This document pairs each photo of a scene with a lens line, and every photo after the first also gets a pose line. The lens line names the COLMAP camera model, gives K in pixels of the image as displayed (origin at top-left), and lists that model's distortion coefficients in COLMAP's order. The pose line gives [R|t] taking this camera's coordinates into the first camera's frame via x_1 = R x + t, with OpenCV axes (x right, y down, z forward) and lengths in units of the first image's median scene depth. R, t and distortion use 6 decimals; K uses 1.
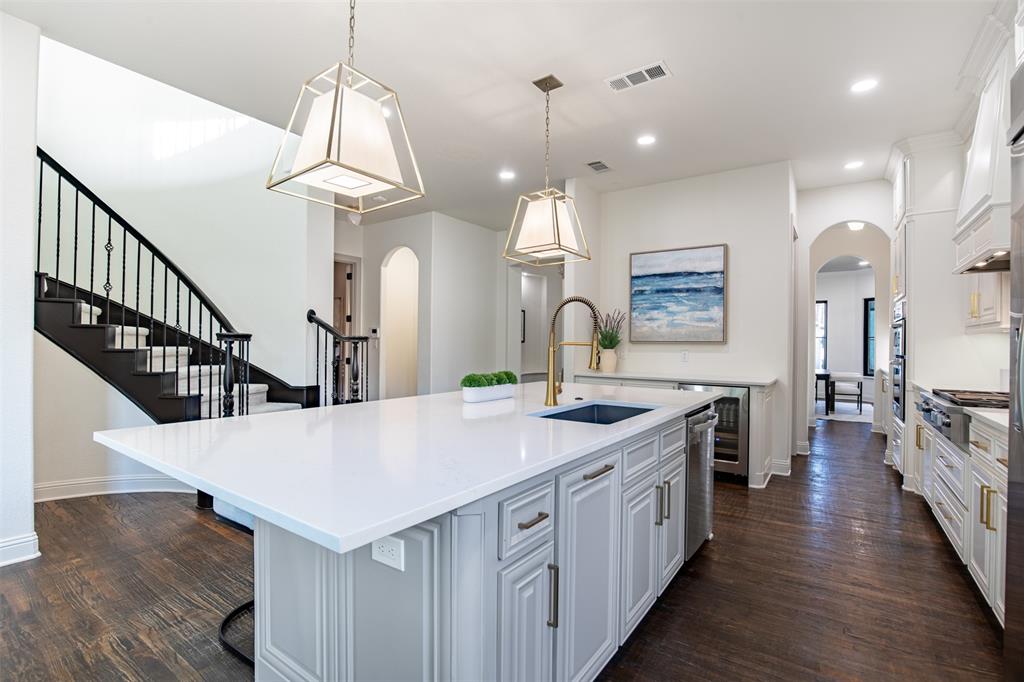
lens RADIAL K [[466.1, 0, 512.7], [0, 466.1, 344.0], [0, 0, 1]] dist [-0.023606, 0.000992]
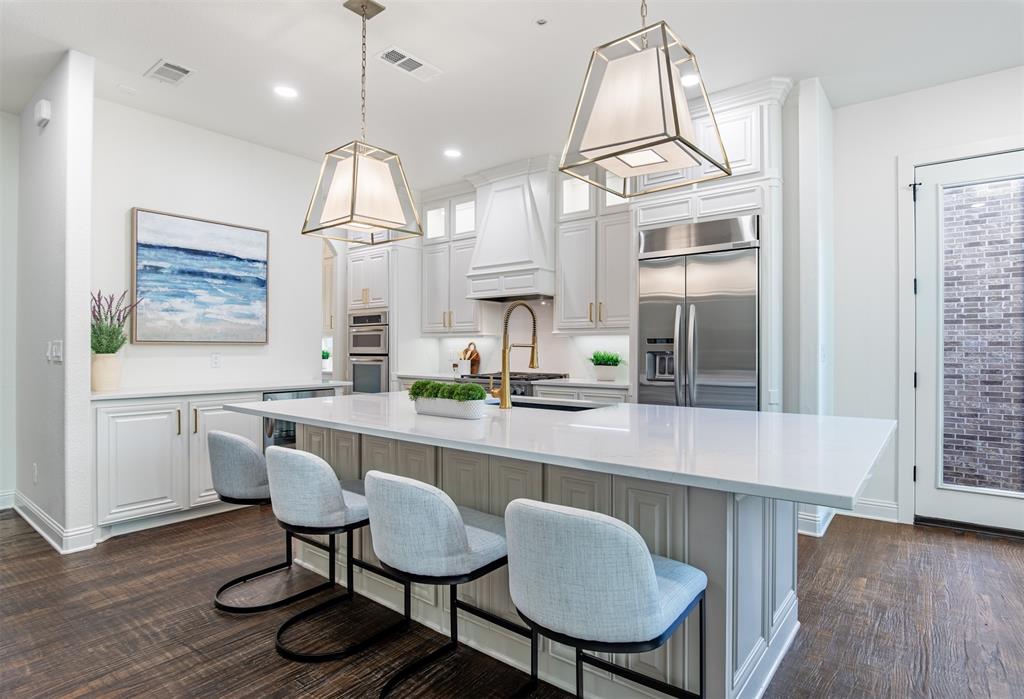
lens RADIAL K [[544.4, 0, 522.3], [0, 544.4, 350.6], [0, 0, 1]] dist [-0.021199, -0.000122]
pose [[0.053588, -0.013507, 0.998472, -0.507615], [-0.000216, 0.999908, 0.013538, -0.002929], [-0.998563, -0.000941, 0.053581, 0.435789]]
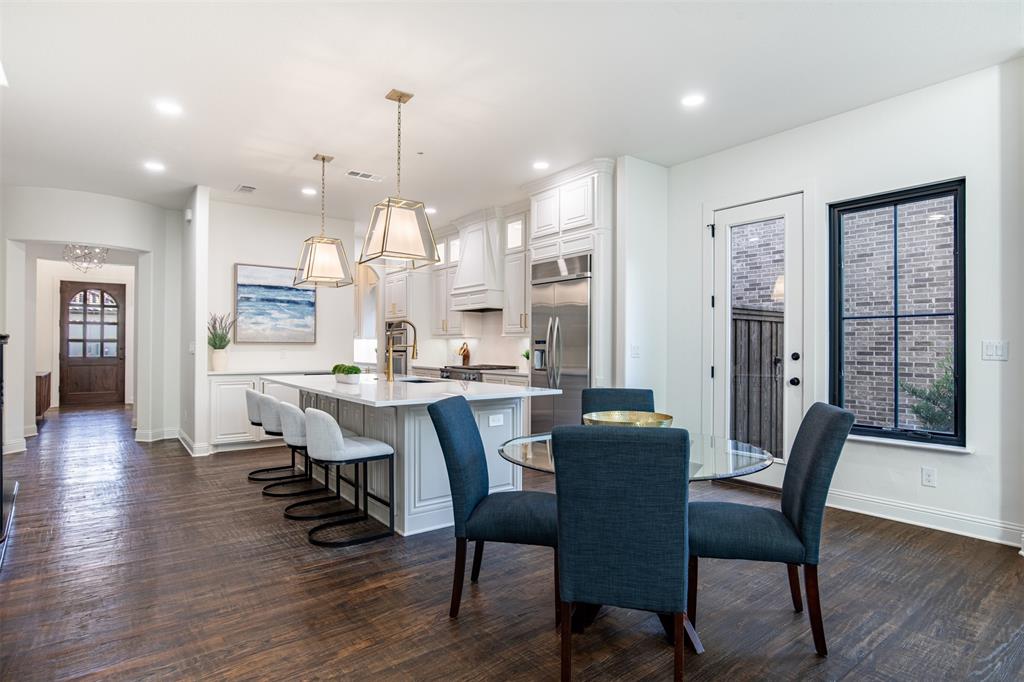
lens RADIAL K [[571.3, 0, 505.2], [0, 571.3, 343.0], [0, 0, 1]] dist [-0.021076, 0.000593]
pose [[0.343954, -0.003219, 0.938981, -0.858393], [-0.000920, 0.999992, 0.003765, -0.009129], [-0.938986, -0.002159, 0.343949, -0.085437]]
